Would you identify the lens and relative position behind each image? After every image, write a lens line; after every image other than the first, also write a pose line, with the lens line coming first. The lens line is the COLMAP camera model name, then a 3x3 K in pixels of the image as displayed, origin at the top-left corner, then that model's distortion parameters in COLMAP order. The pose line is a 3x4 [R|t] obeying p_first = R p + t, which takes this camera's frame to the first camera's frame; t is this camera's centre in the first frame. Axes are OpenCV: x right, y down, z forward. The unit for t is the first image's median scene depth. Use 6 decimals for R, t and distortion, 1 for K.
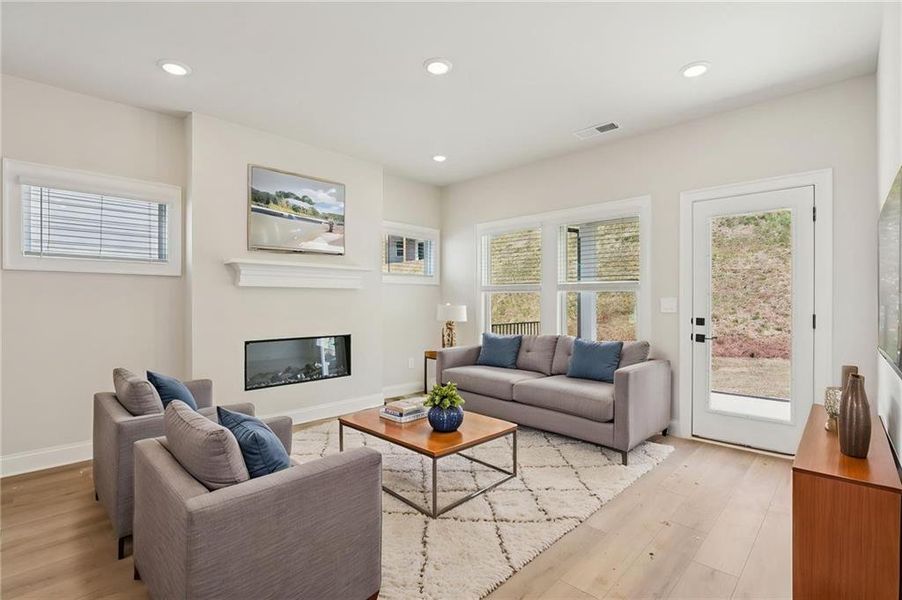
lens RADIAL K [[414.5, 0, 453.9], [0, 414.5, 303.1], [0, 0, 1]] dist [-0.020479, 0.002804]
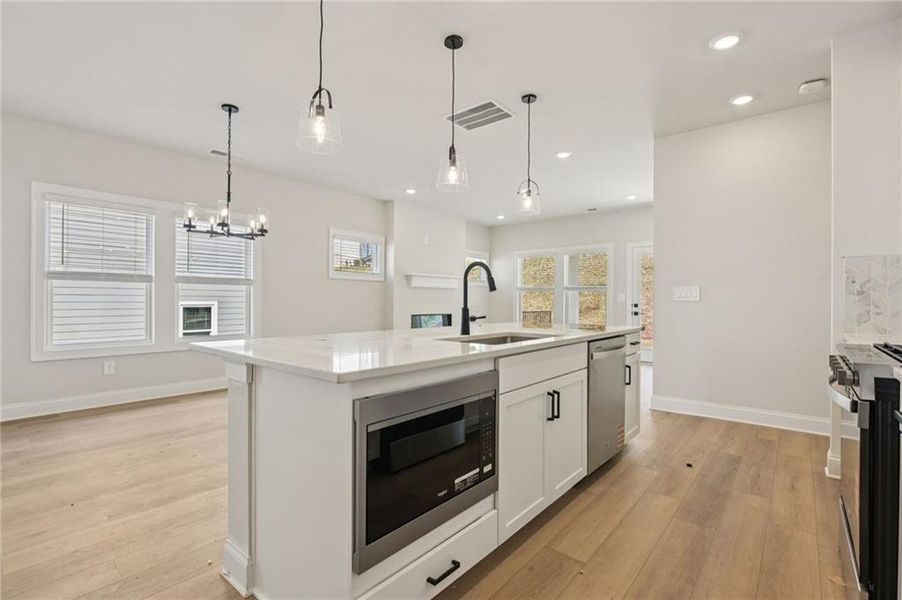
lens RADIAL K [[414.5, 0, 452.7], [0, 414.5, 299.9], [0, 0, 1]] dist [-0.020479, 0.002804]
pose [[0.997579, 0.006915, 0.069198, -0.421788], [-0.006276, 0.999936, -0.009443, 0.037522], [-0.069259, 0.008986, 0.997558, -0.912340]]
